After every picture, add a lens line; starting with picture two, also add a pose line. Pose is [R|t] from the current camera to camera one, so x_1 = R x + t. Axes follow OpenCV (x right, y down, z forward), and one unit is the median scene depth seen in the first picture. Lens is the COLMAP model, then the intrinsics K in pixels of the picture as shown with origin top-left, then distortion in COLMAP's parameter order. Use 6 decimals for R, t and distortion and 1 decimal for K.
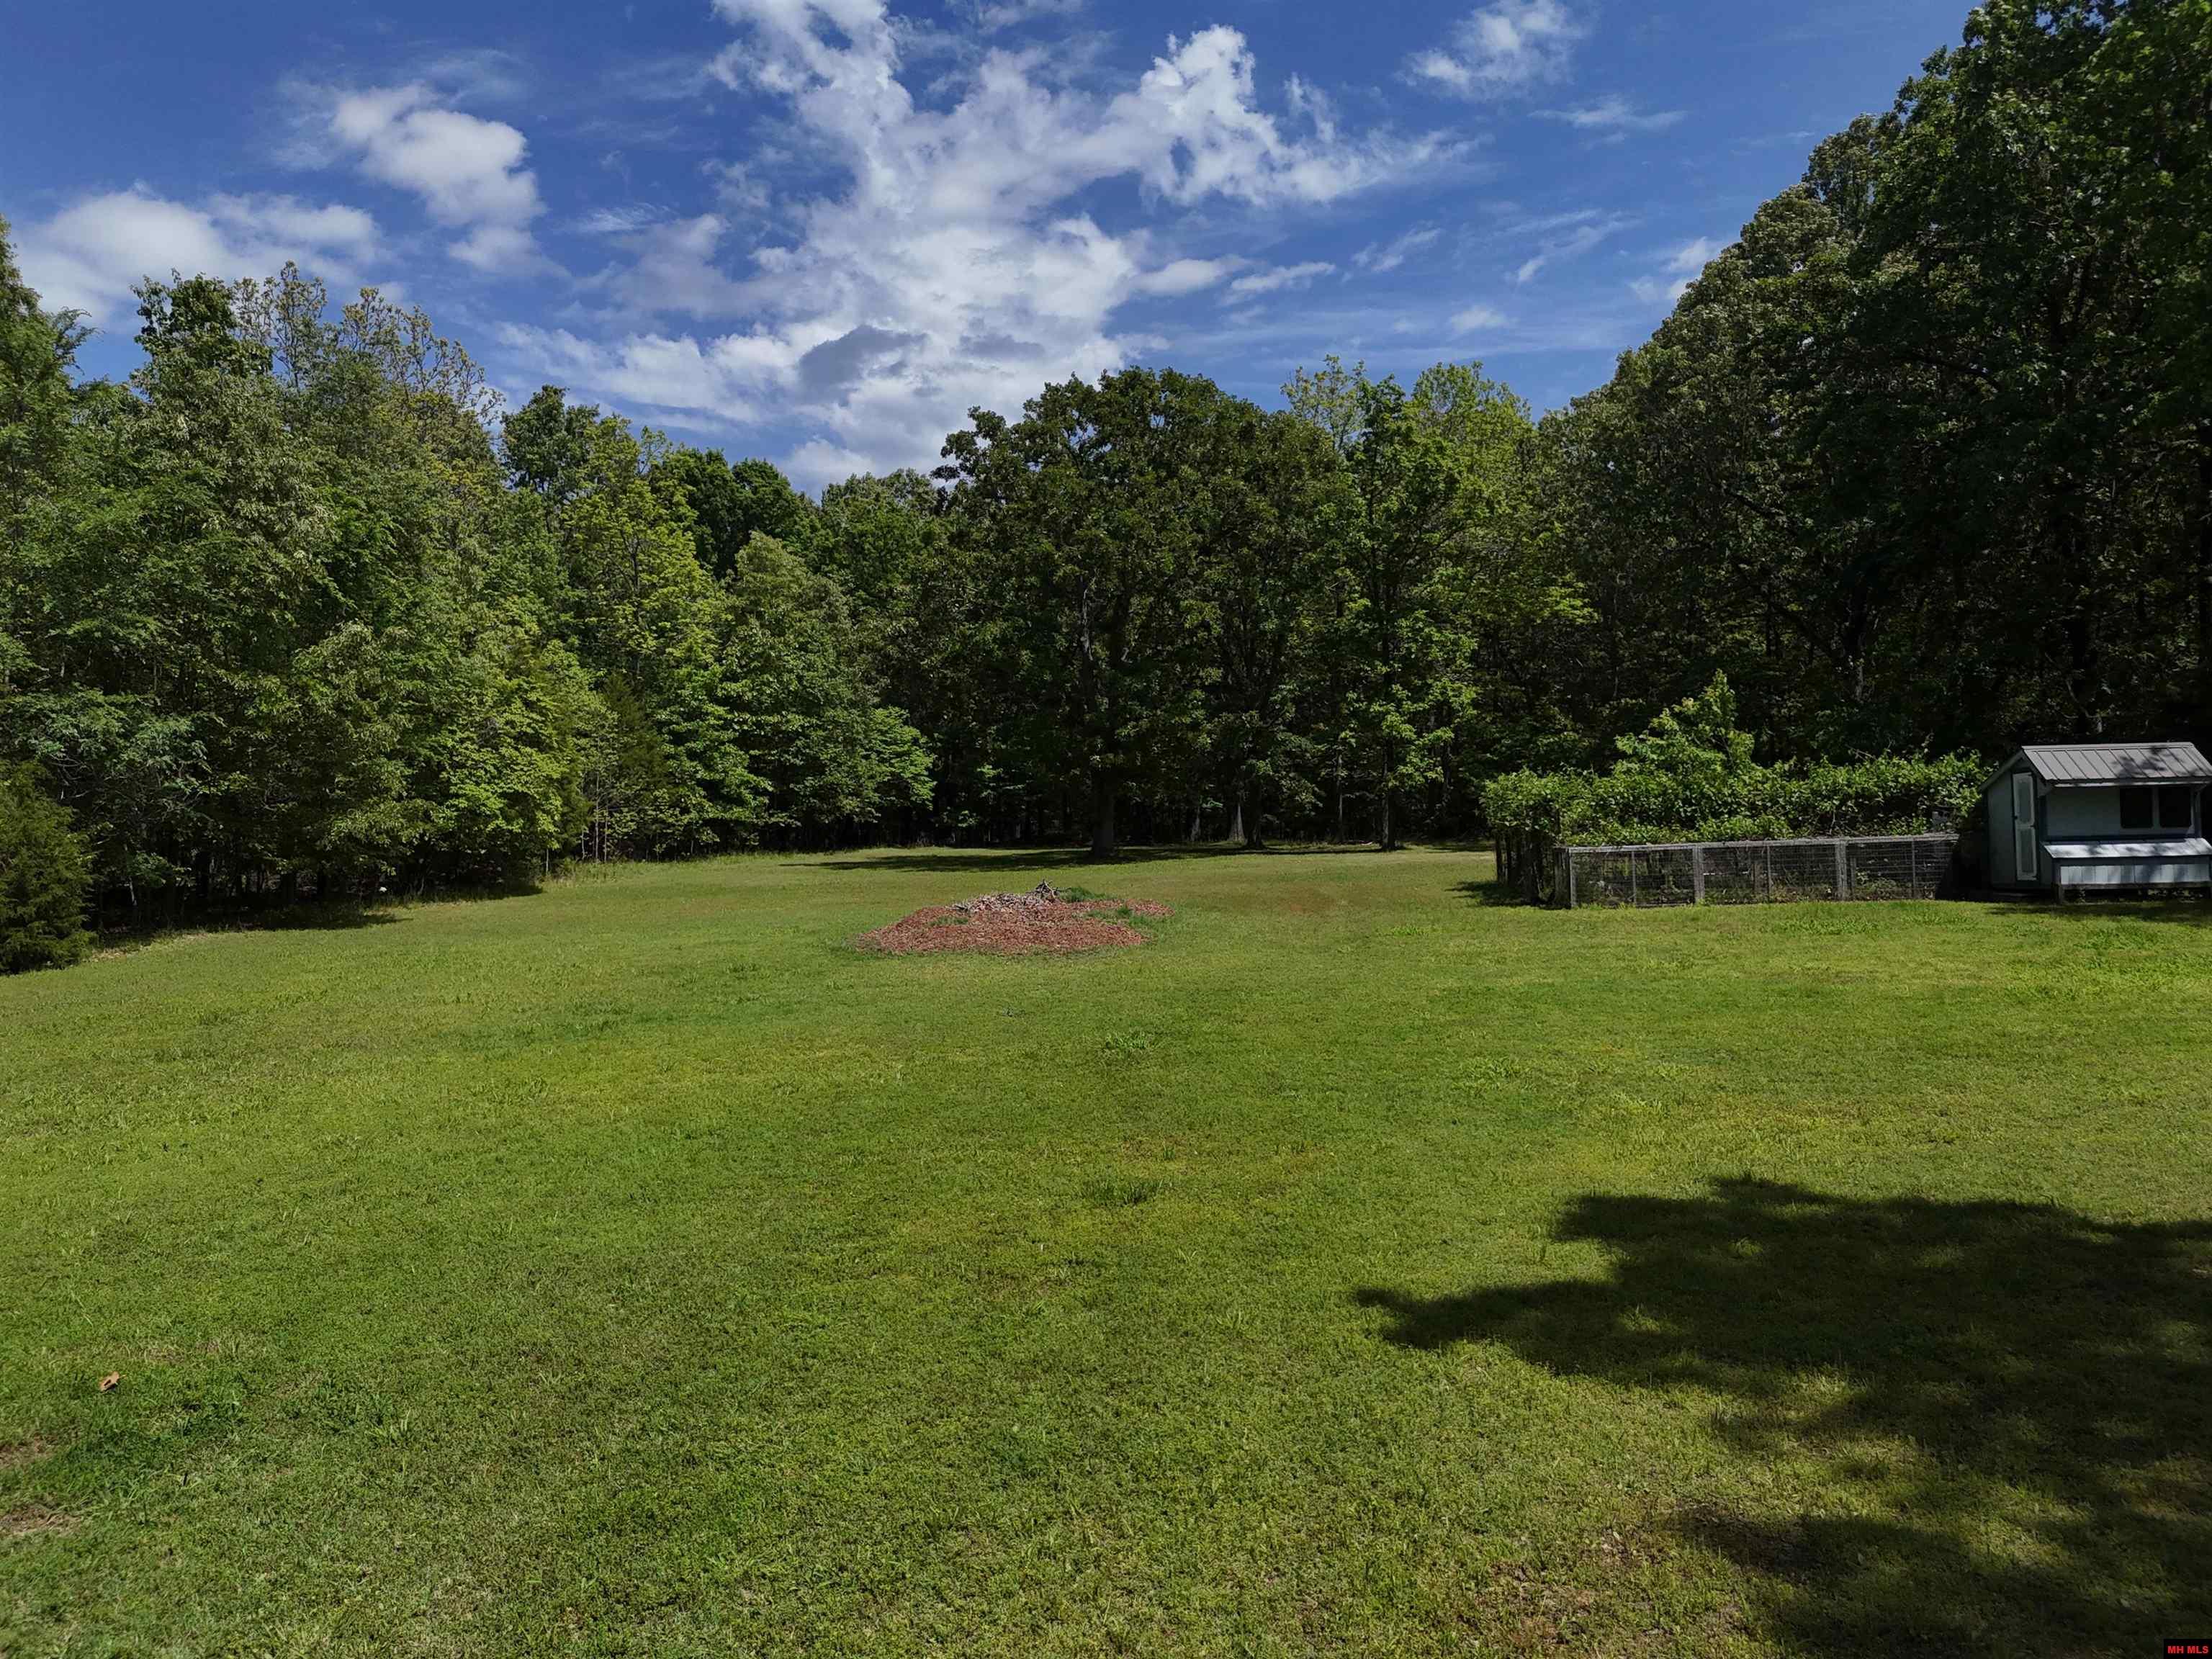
lens RADIAL K [[1549.6, 0, 1103.3], [0, 1549.6, 830.4], [0, 0, 1]] dist [-0.001475, -0.000111]
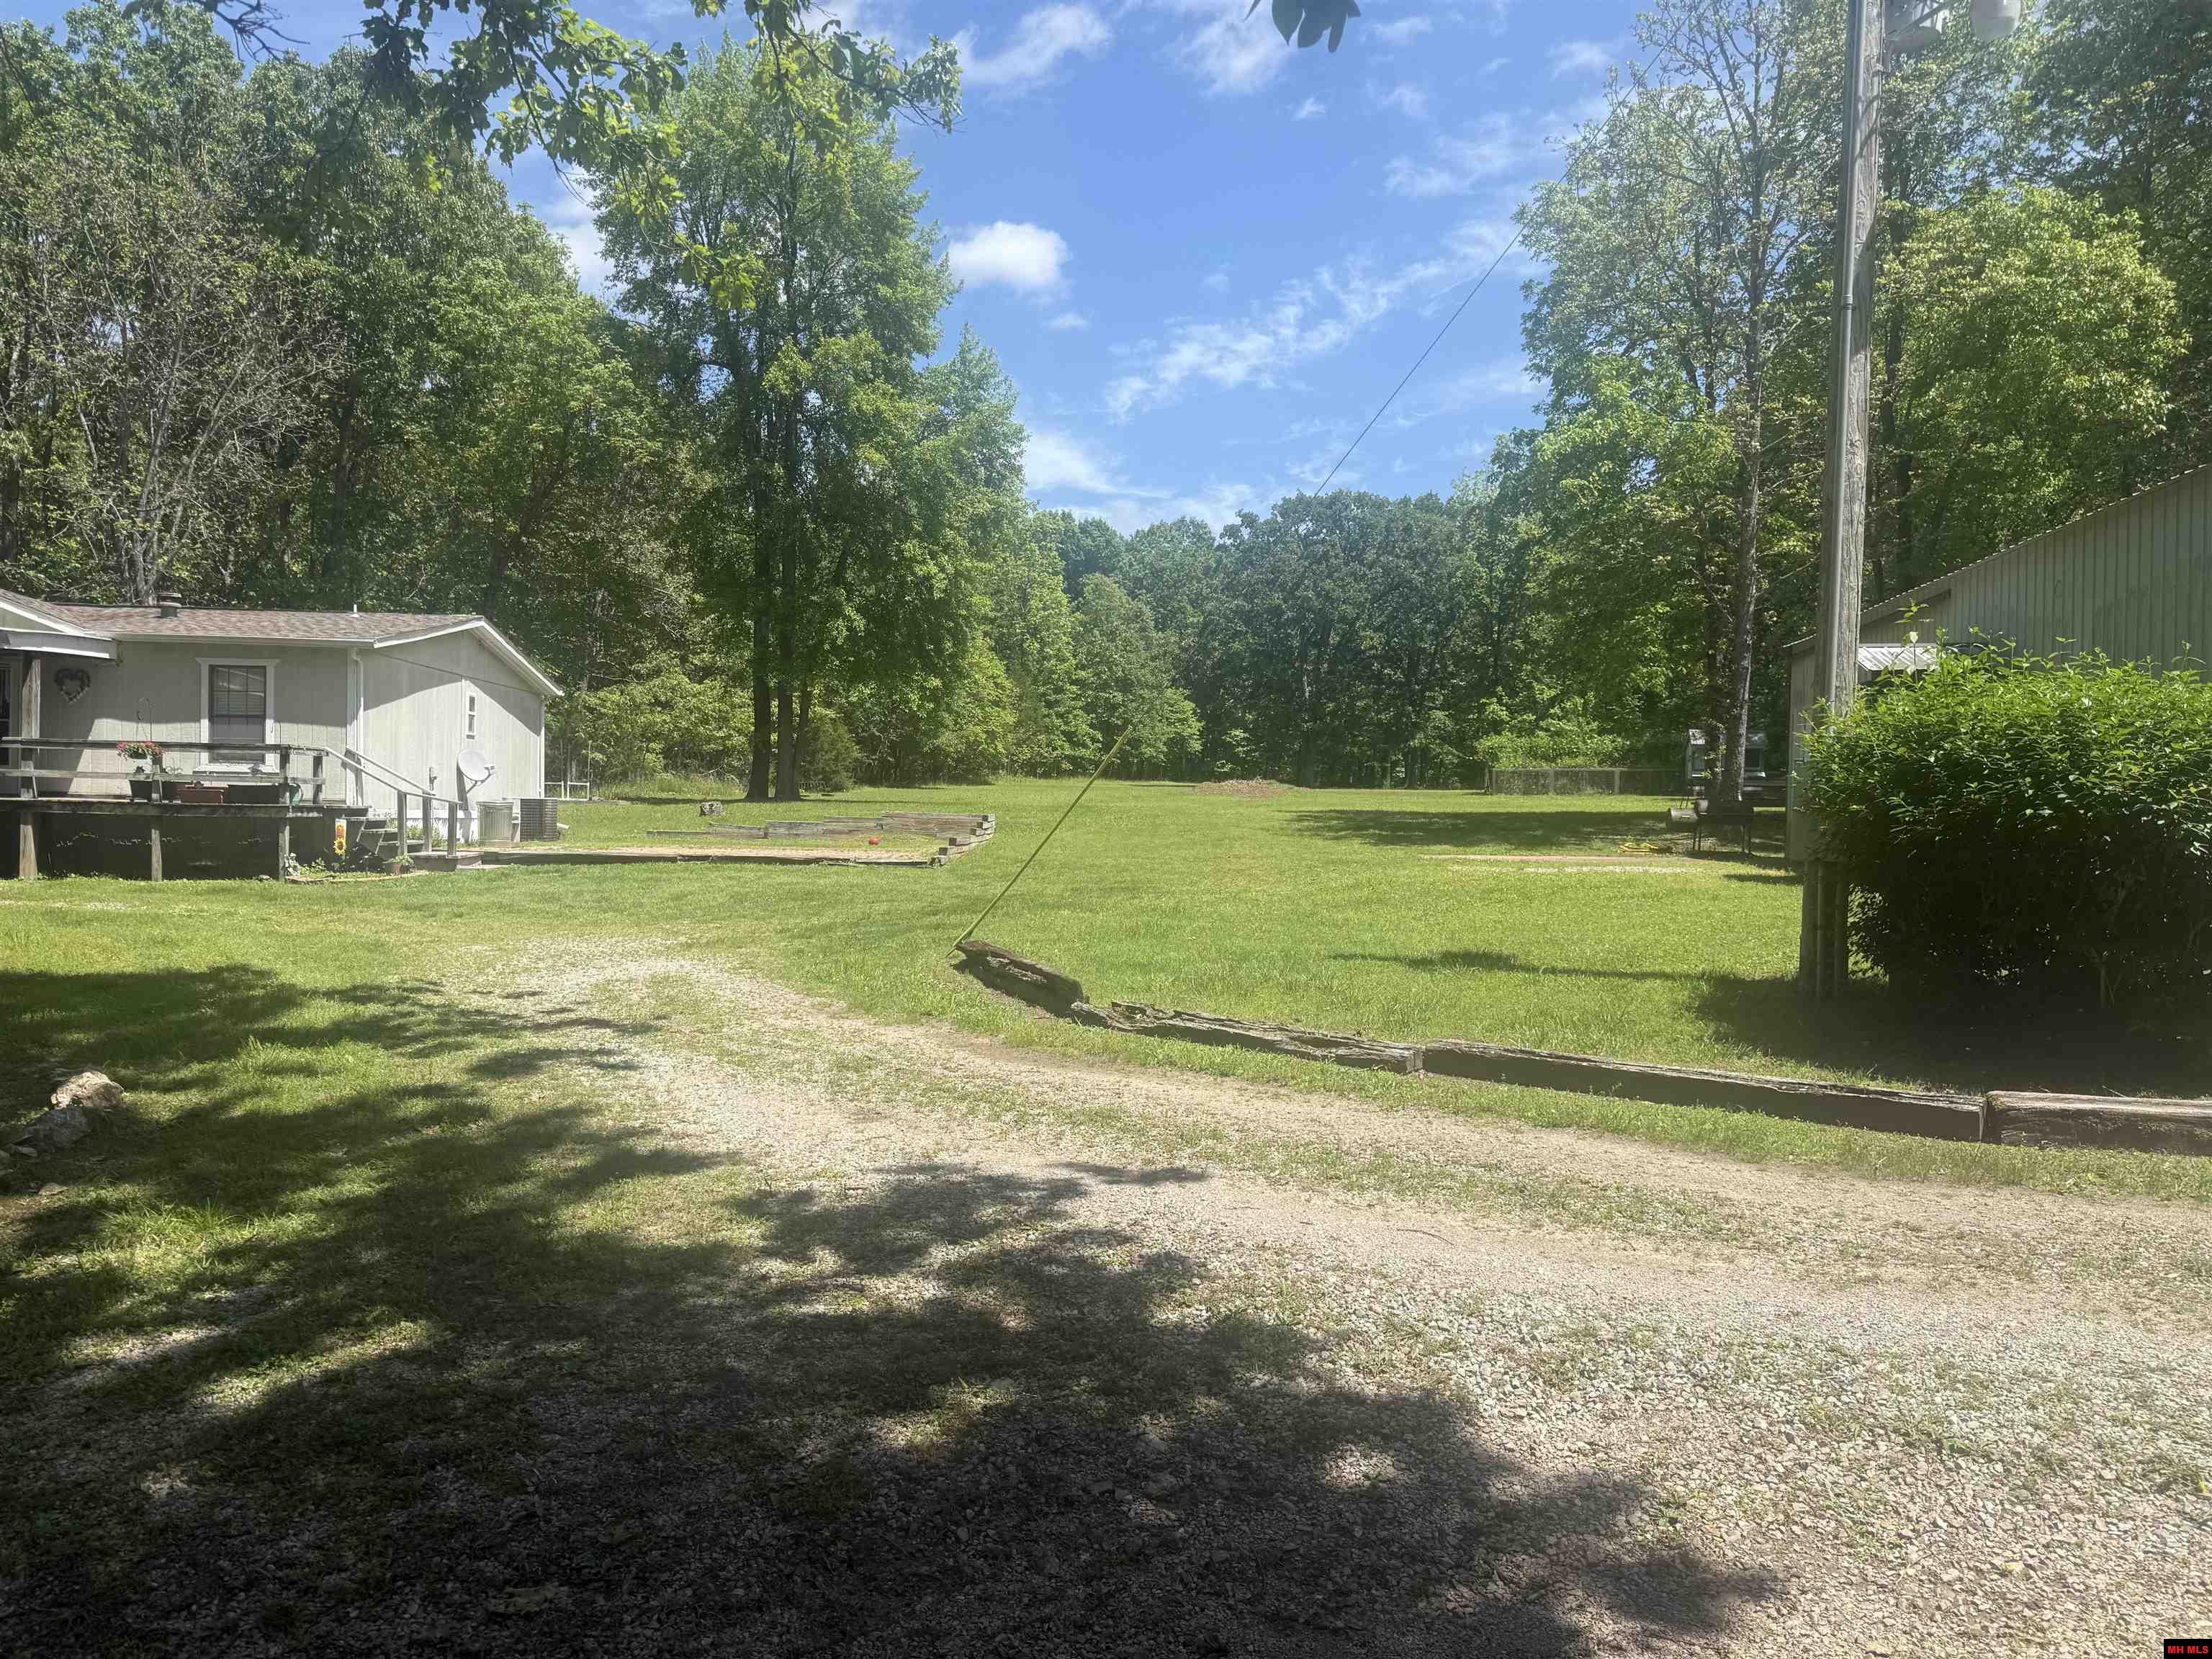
lens RADIAL K [[1546.0, 0, 1113.2], [0, 1546.0, 818.6], [0, 0, 1]] dist [0.056200, -0.082592]
pose [[0.986659, 0.044965, -0.156468, 0.048729], [-0.043344, 0.998965, 0.013761, 0.033747], [0.156925, -0.006796, 0.987587, -0.576818]]
